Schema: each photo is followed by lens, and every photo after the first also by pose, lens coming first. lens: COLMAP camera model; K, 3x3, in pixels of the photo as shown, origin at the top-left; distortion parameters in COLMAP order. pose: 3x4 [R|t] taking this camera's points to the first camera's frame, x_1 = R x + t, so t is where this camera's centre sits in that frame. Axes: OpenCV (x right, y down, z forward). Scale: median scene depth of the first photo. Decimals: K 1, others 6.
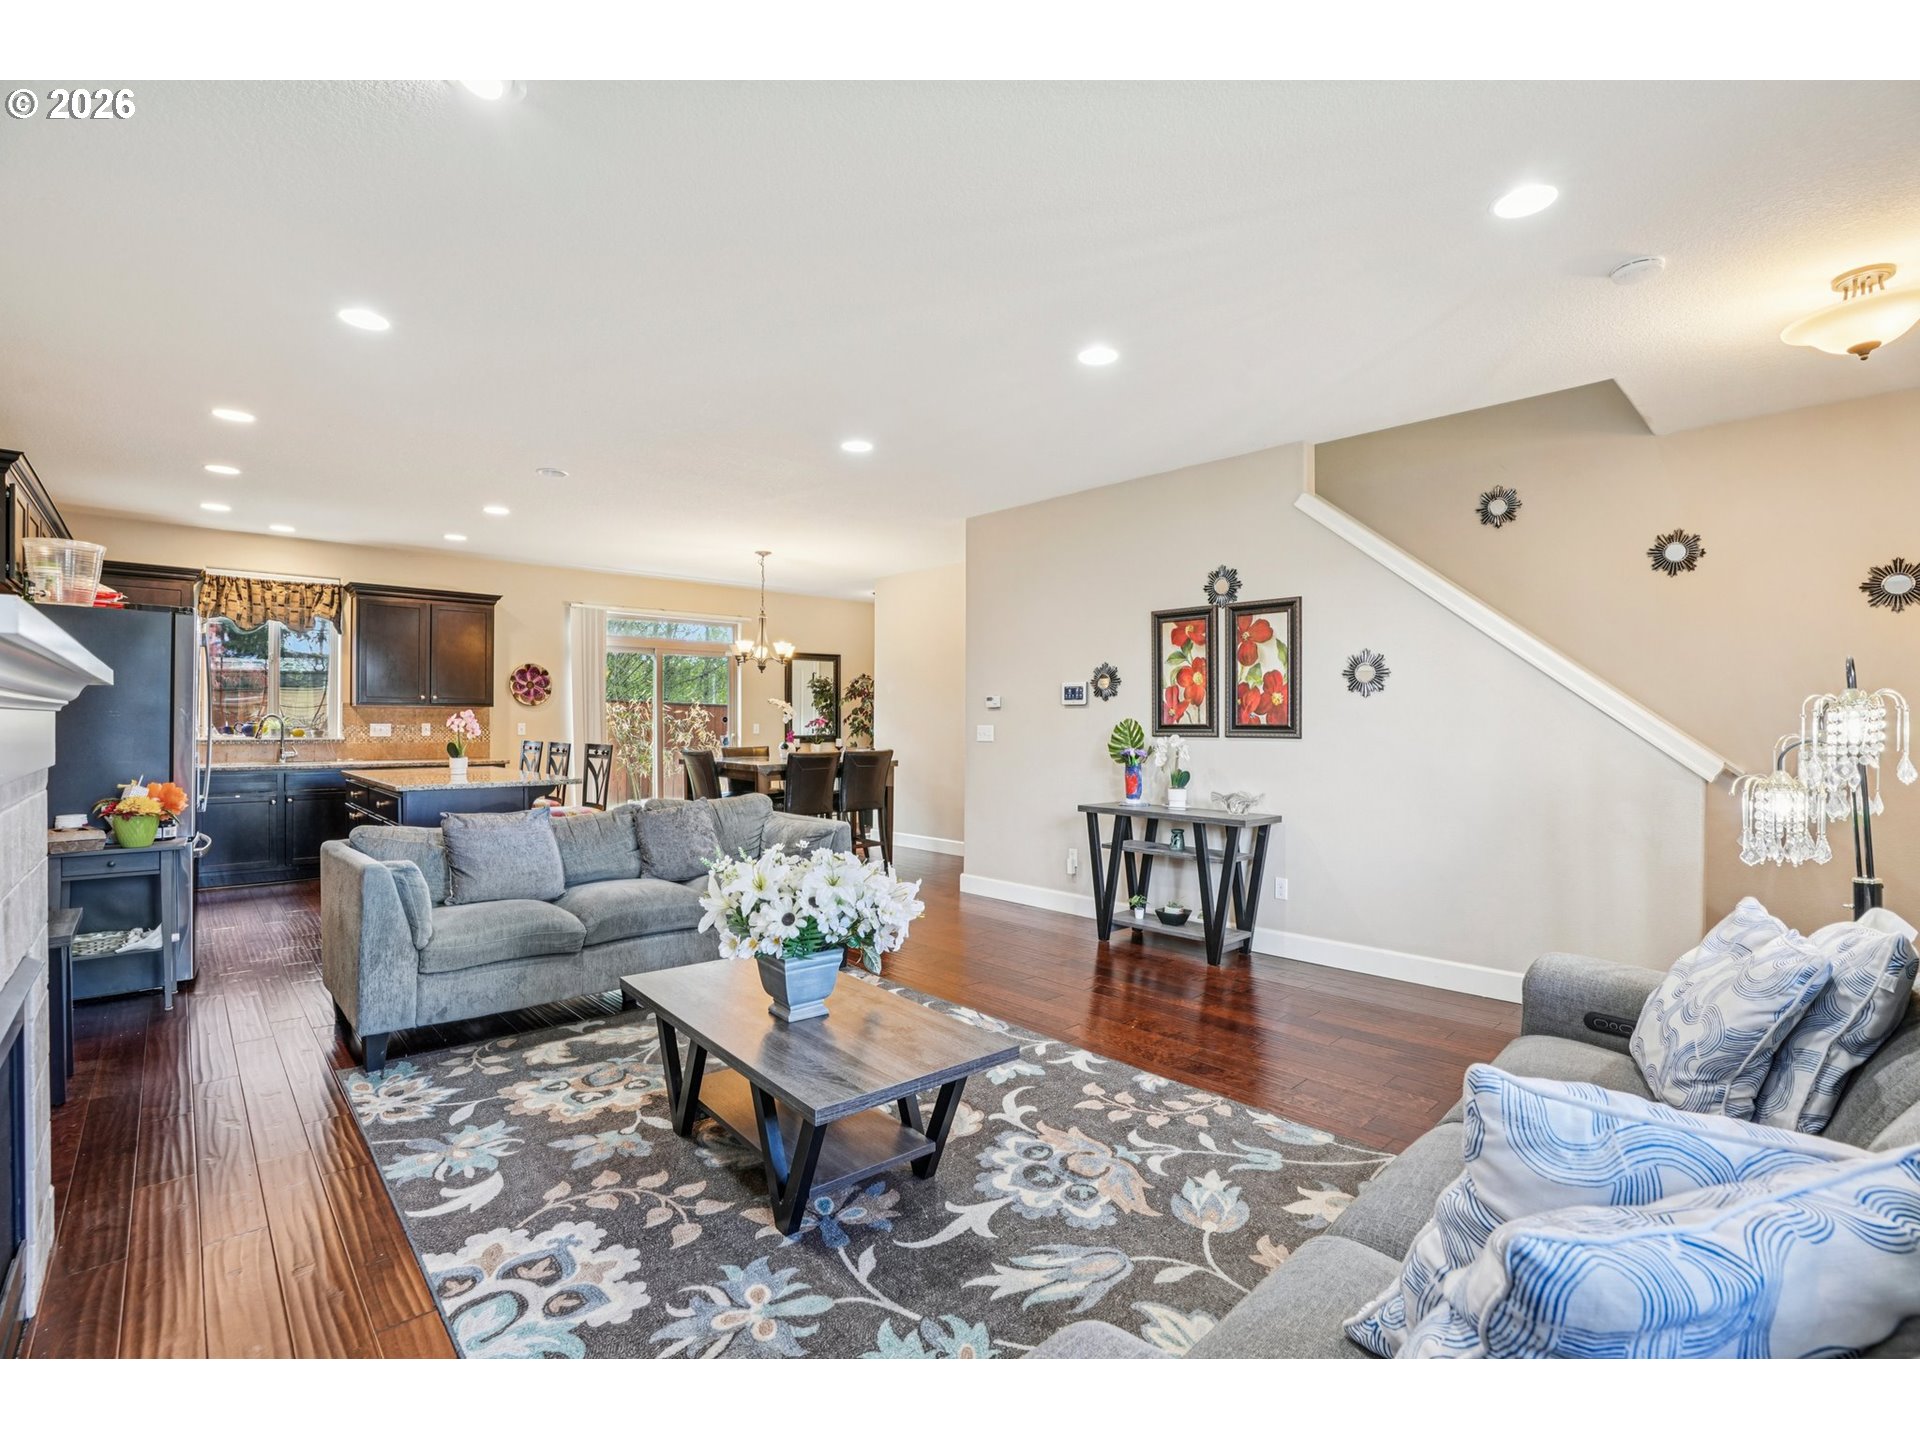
lens RADIAL K [[888.5, 0, 960.2], [0, 888.5, 720.7], [0, 0, 1]] dist [-0.052123, 0.020980]
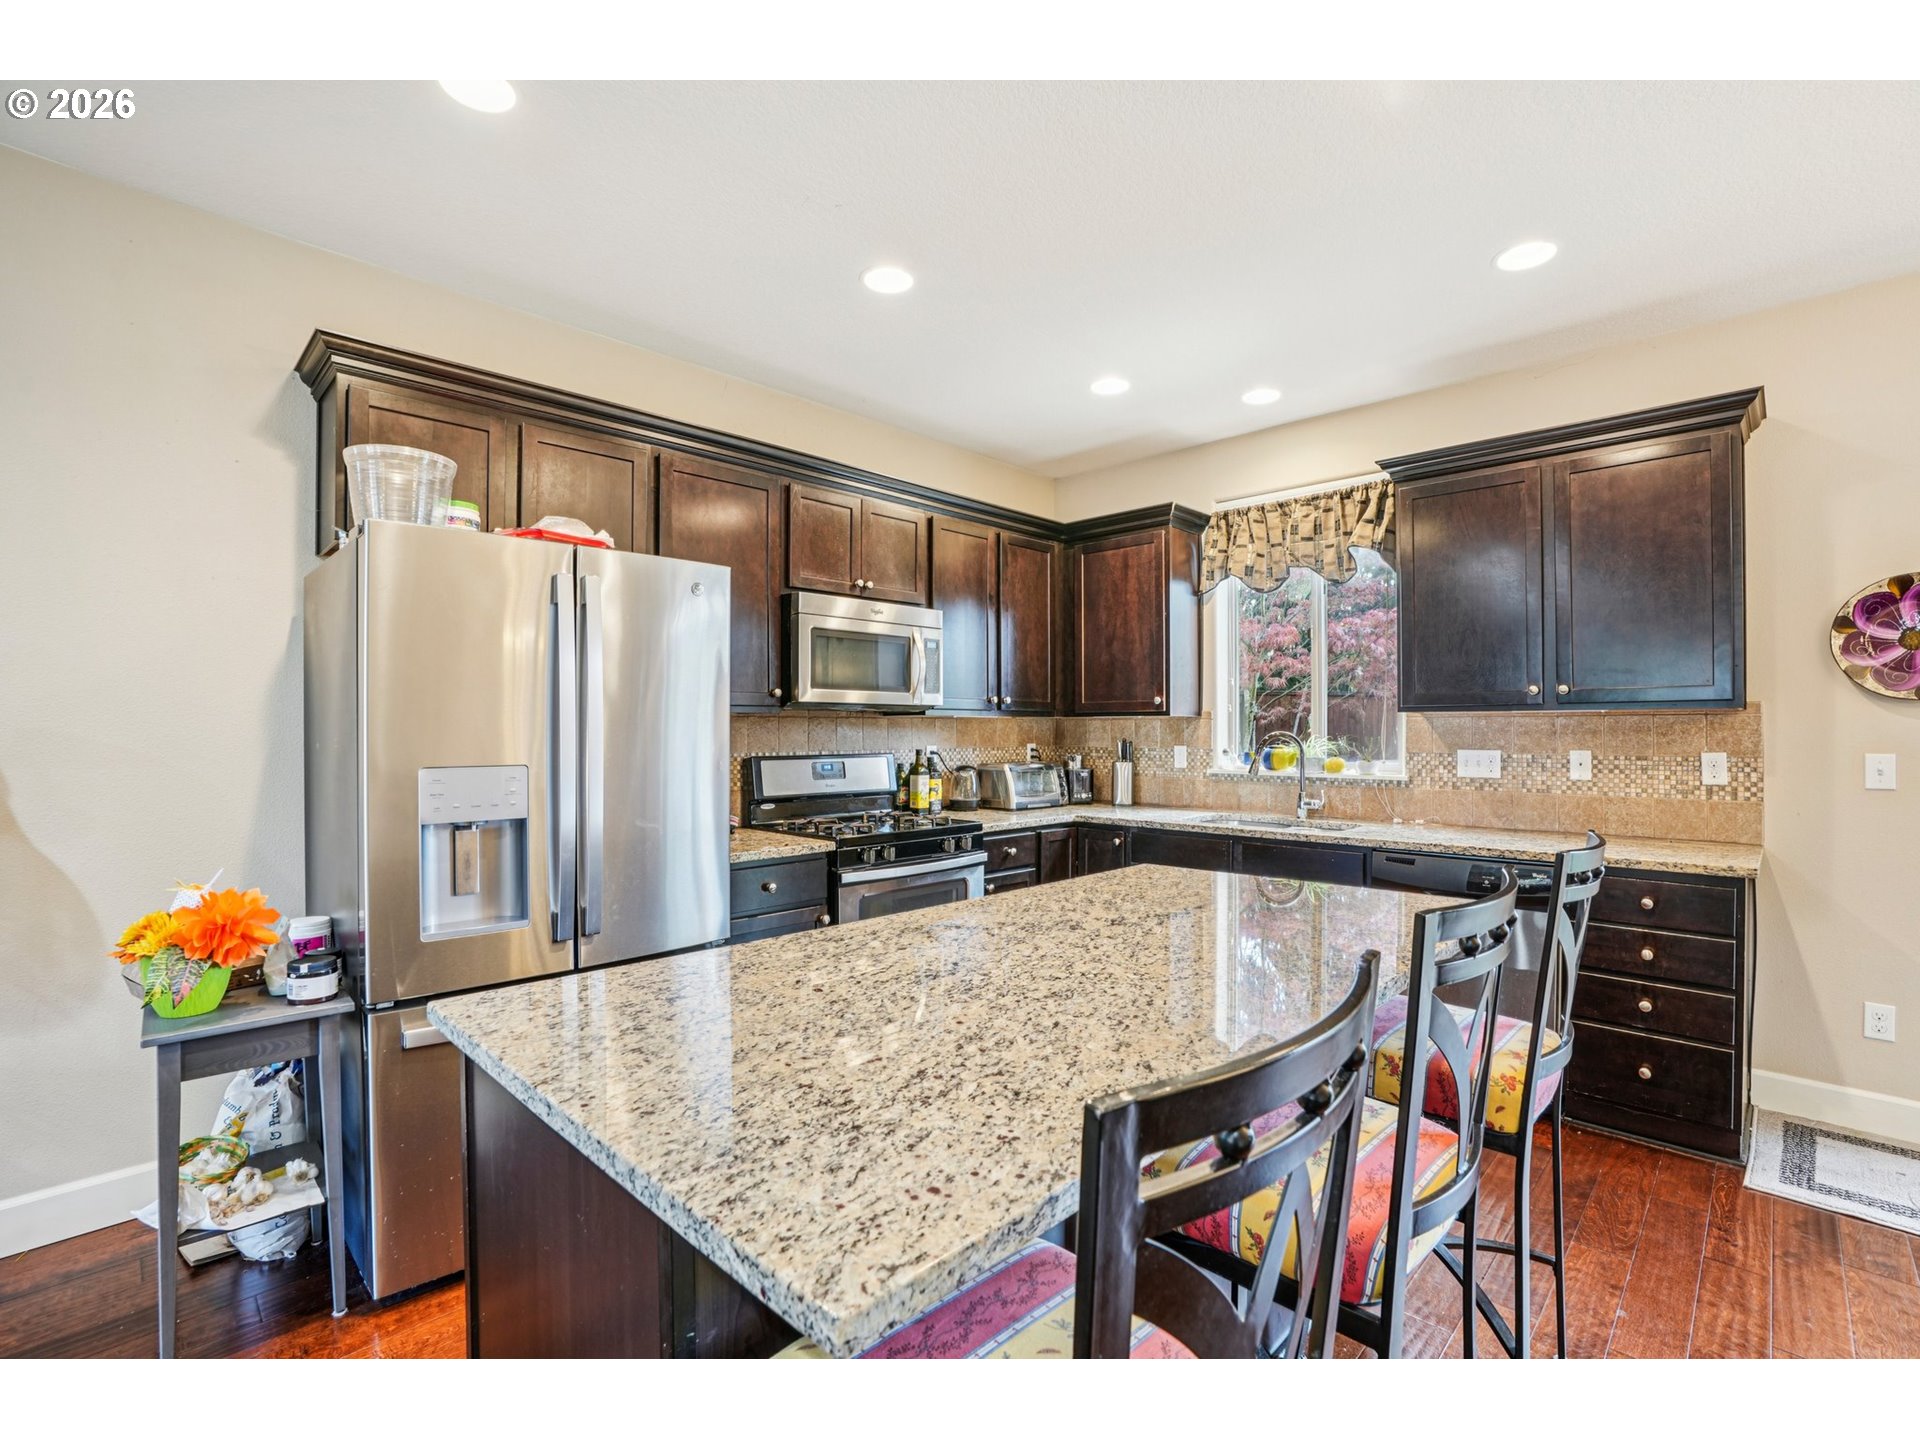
lens RADIAL K [[888.5, 0, 960.2], [0, 888.5, 720.7], [0, 0, 1]] dist [-0.052123, 0.020980]
pose [[0.052382, -0.014558, -0.998521, -0.218786], [0.001305, 0.999894, -0.014509, -0.006438], [0.998626, -0.000543, 0.052395, 0.728278]]
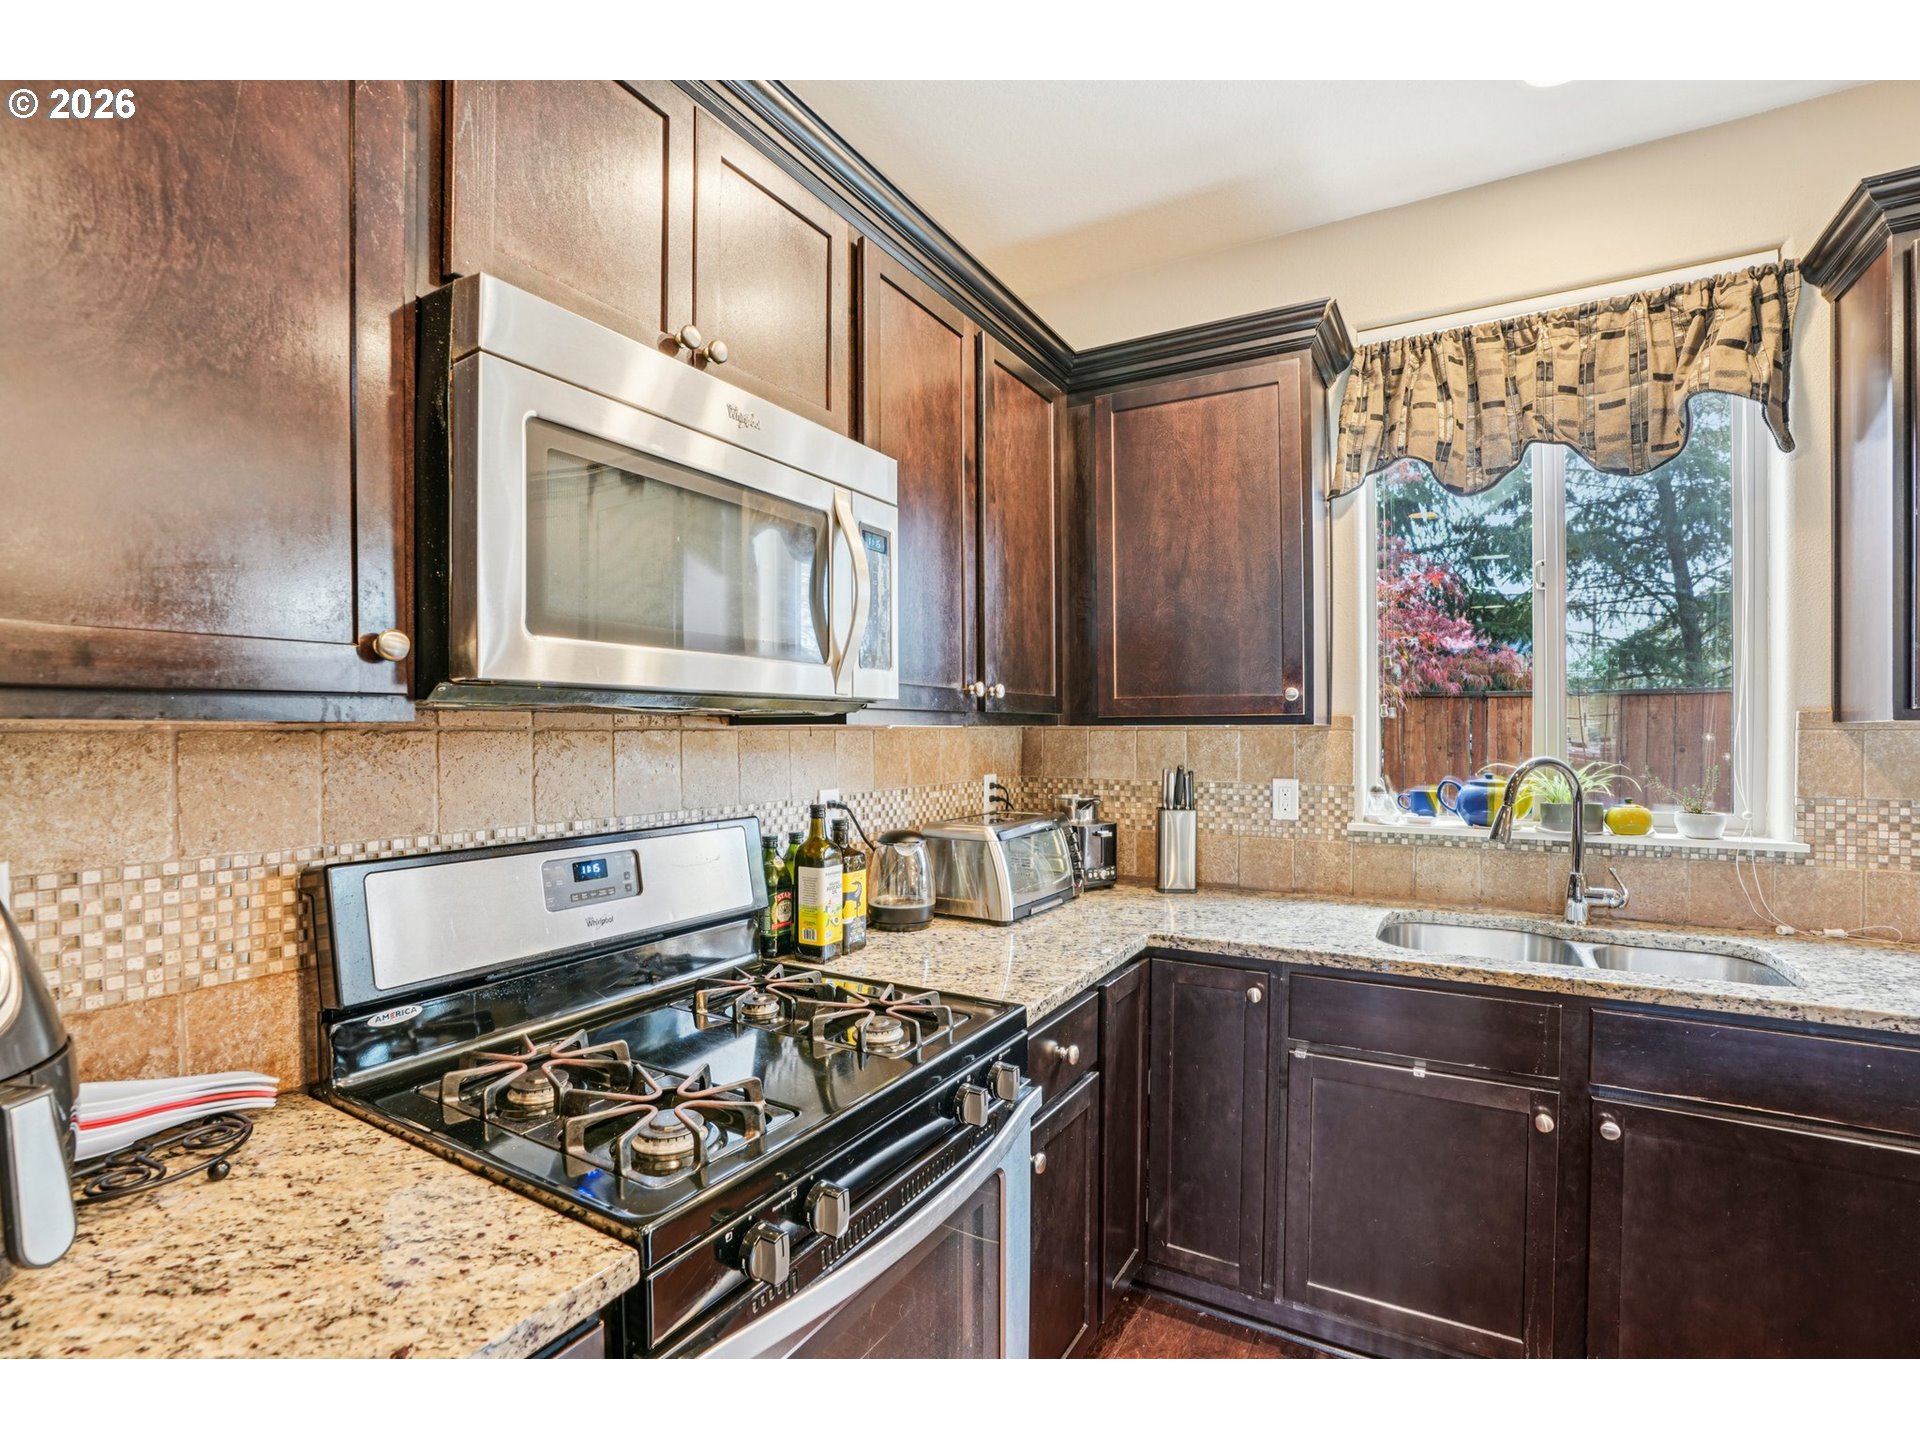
lens RADIAL K [[880.3, 0, 954.6], [0, 880.3, 743.4], [0, 0, 1]] dist [-0.071771, 0.026154]
pose [[0.300157, 0.008045, -0.953856, -0.555597], [0.005082, 0.999937, 0.010033, -0.015228], [0.953876, -0.007859, 0.300097, 0.695283]]
